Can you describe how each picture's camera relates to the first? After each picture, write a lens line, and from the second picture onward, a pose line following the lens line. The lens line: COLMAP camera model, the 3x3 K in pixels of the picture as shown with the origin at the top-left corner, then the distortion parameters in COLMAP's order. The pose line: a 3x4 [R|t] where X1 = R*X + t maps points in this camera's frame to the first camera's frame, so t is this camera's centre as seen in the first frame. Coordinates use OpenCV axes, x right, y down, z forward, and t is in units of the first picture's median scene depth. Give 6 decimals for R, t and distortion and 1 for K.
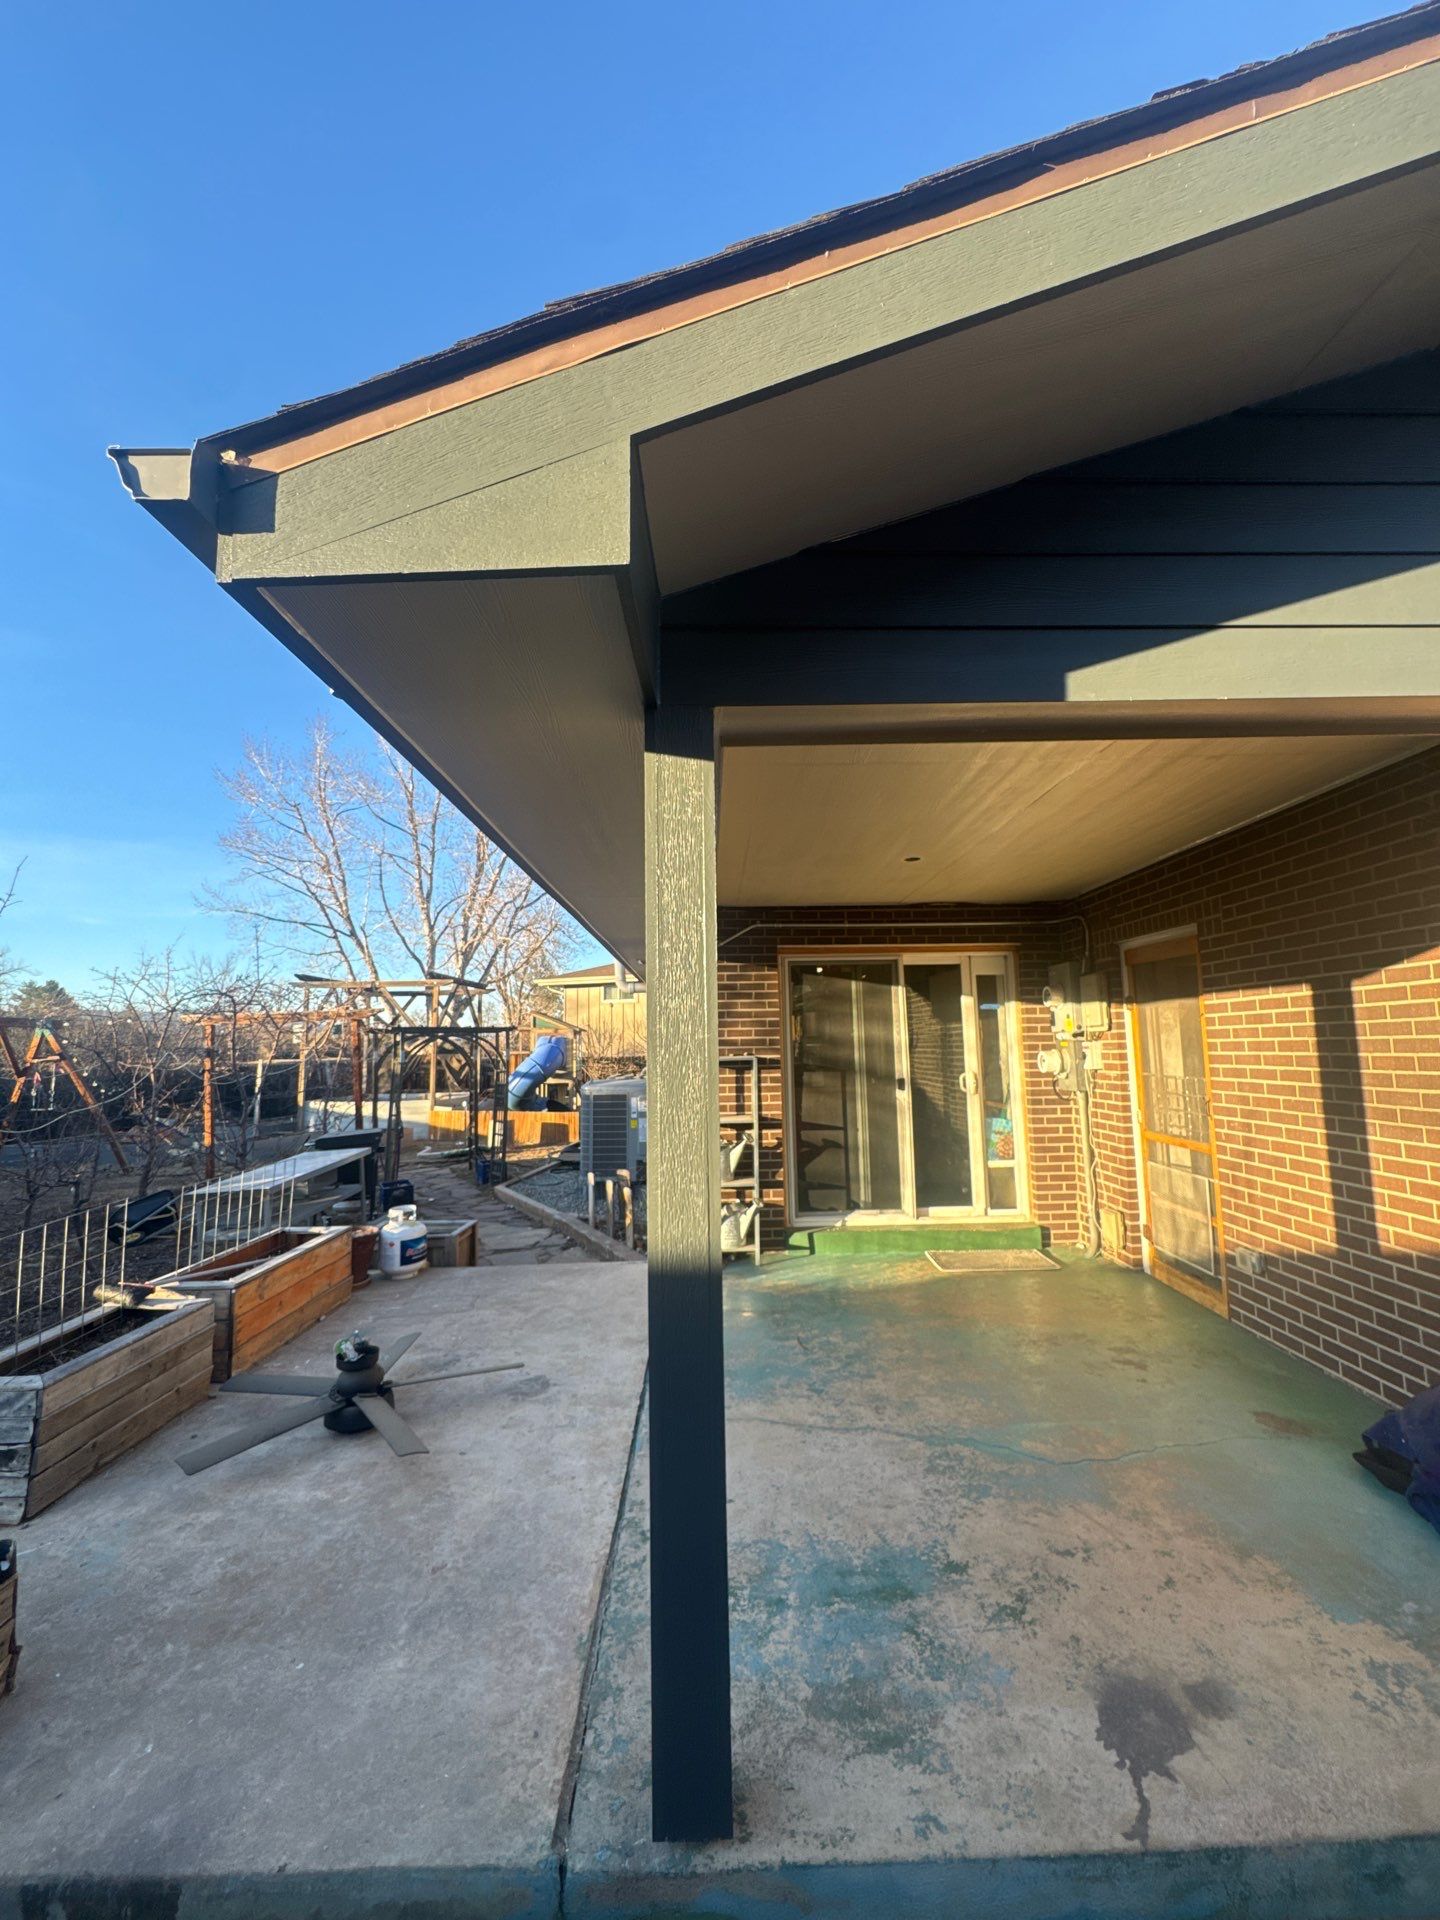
lens RADIAL K [[776.8, 0, 720.0], [0, 776.8, 960.0], [0, 0, 1]] dist [0.002535, -0.000112]
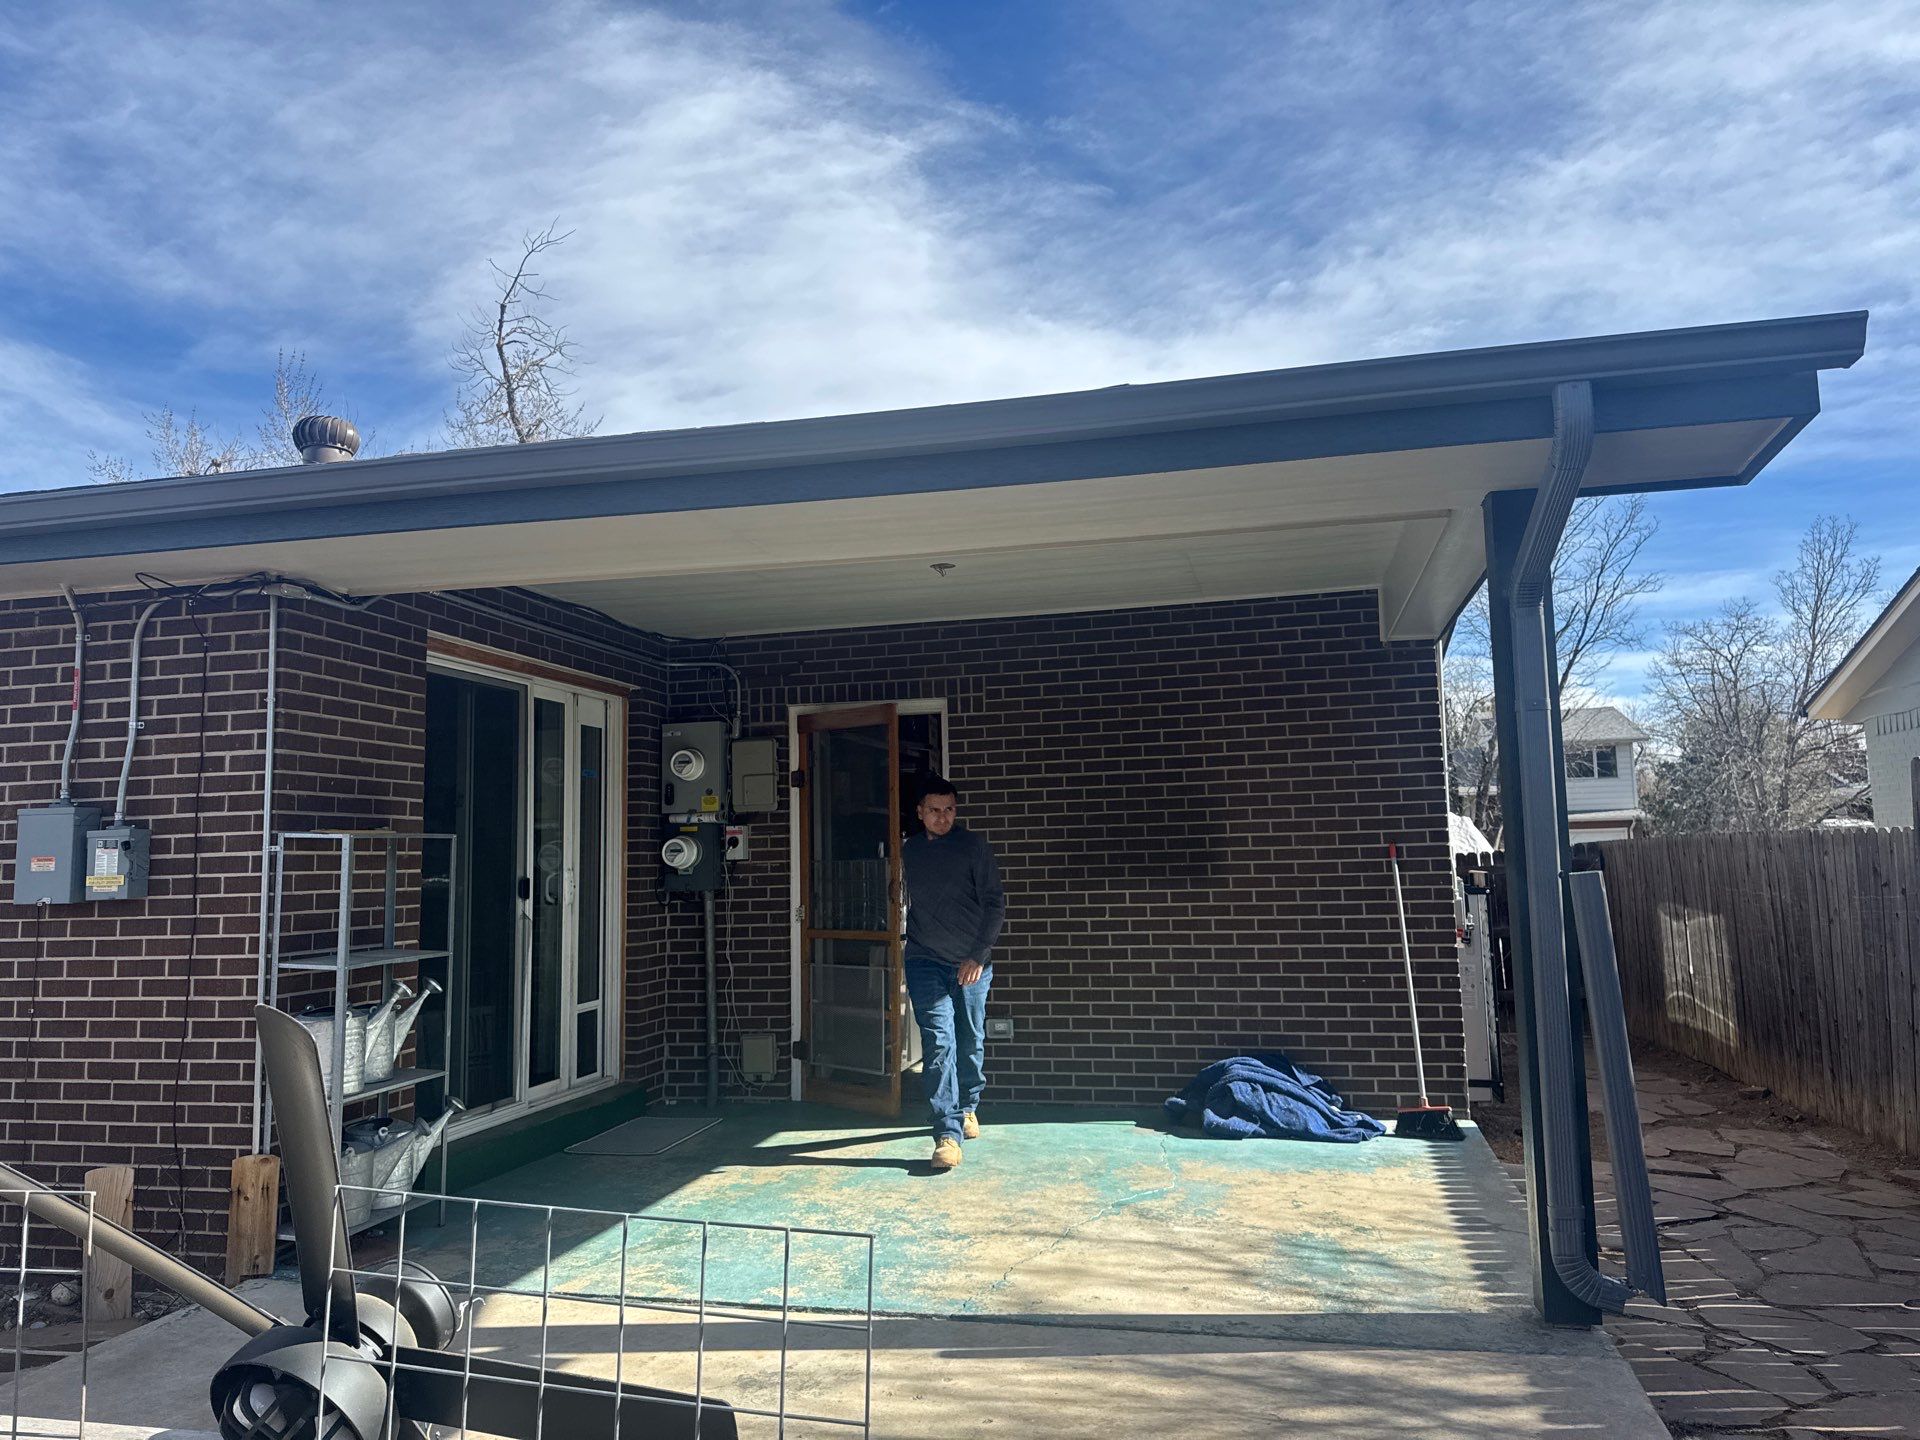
lens RADIAL K [[1324.2, 0, 960.0], [0, 1324.2, 720.0], [0, 0, 1]] dist [0.097670, -0.110264]
pose [[0.250910, 0.118023, 0.960789, -0.828888], [-0.084562, 0.991418, -0.099702, 0.121976], [-0.964310, -0.056231, 0.258736, 0.469734]]
